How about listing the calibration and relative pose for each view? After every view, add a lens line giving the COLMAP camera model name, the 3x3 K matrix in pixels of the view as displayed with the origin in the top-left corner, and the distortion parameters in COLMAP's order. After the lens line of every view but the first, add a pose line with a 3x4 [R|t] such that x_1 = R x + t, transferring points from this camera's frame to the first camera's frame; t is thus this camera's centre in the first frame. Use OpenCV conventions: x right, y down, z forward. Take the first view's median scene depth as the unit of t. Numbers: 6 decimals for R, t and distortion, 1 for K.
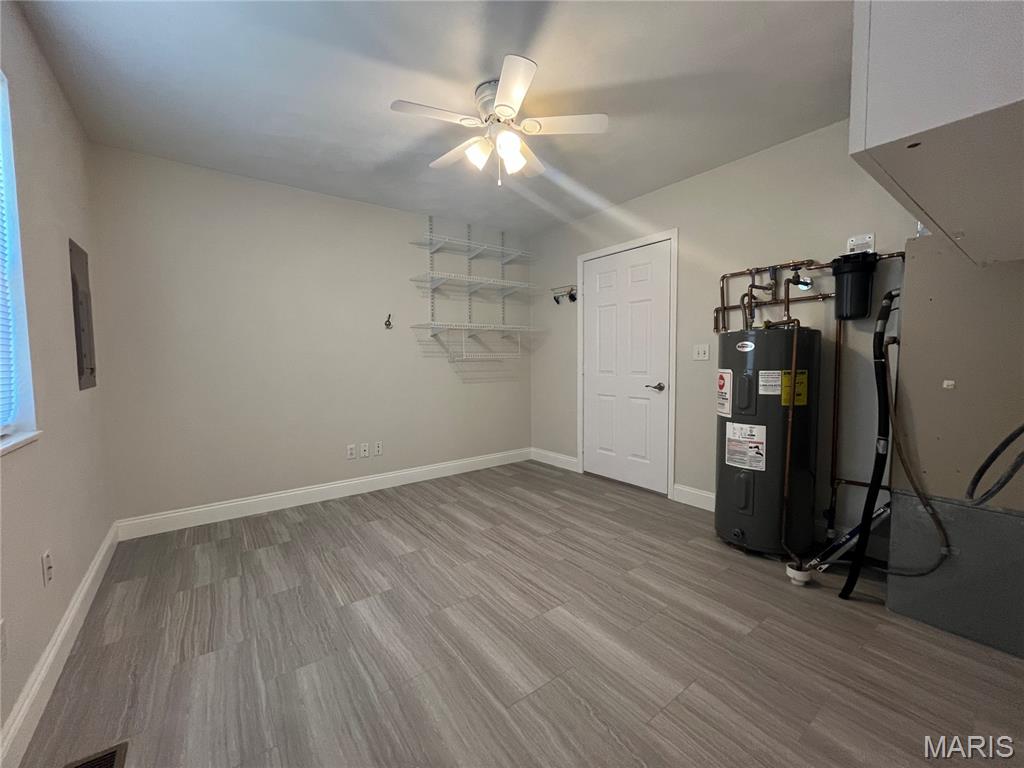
lens RADIAL K [[413.4, 0, 509.9], [0, 413.4, 383.9], [0, 0, 1]] dist [-0.002958, -0.000268]
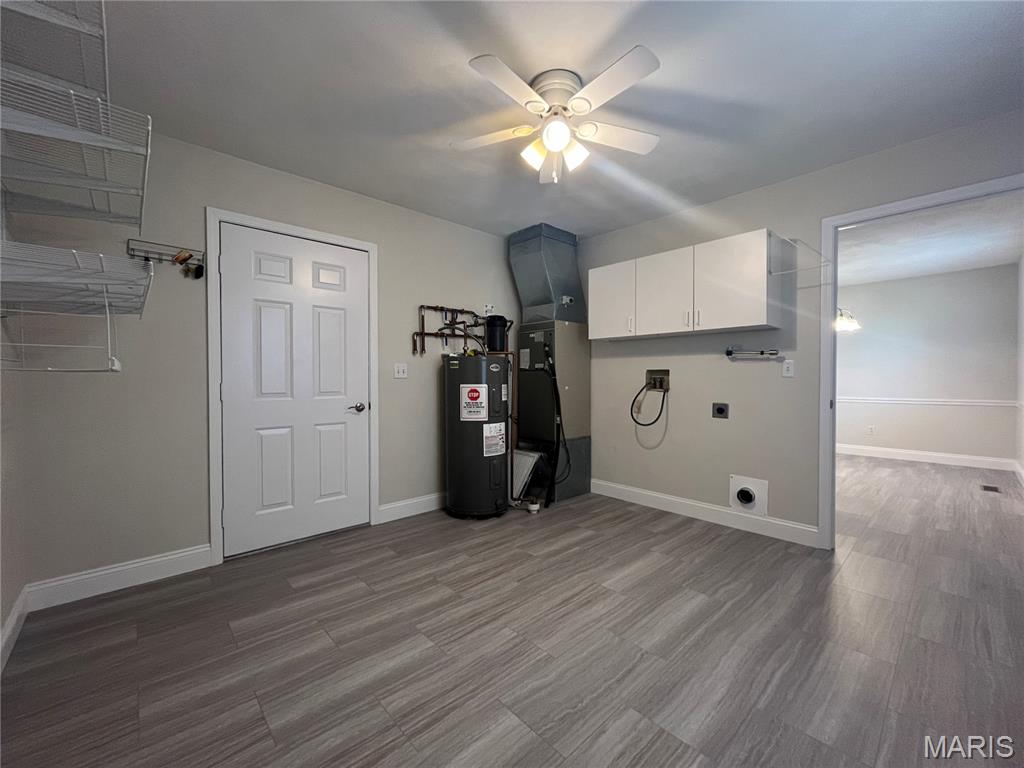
lens RADIAL K [[413.4, 0, 509.9], [0, 413.4, 383.9], [0, 0, 1]] dist [-0.002958, -0.000268]
pose [[-0.098755, -0.003729, 0.995105, -0.732557], [0.064848, 0.997843, 0.010175, -0.040932], [-0.992997, 0.065536, -0.098300, 0.964253]]
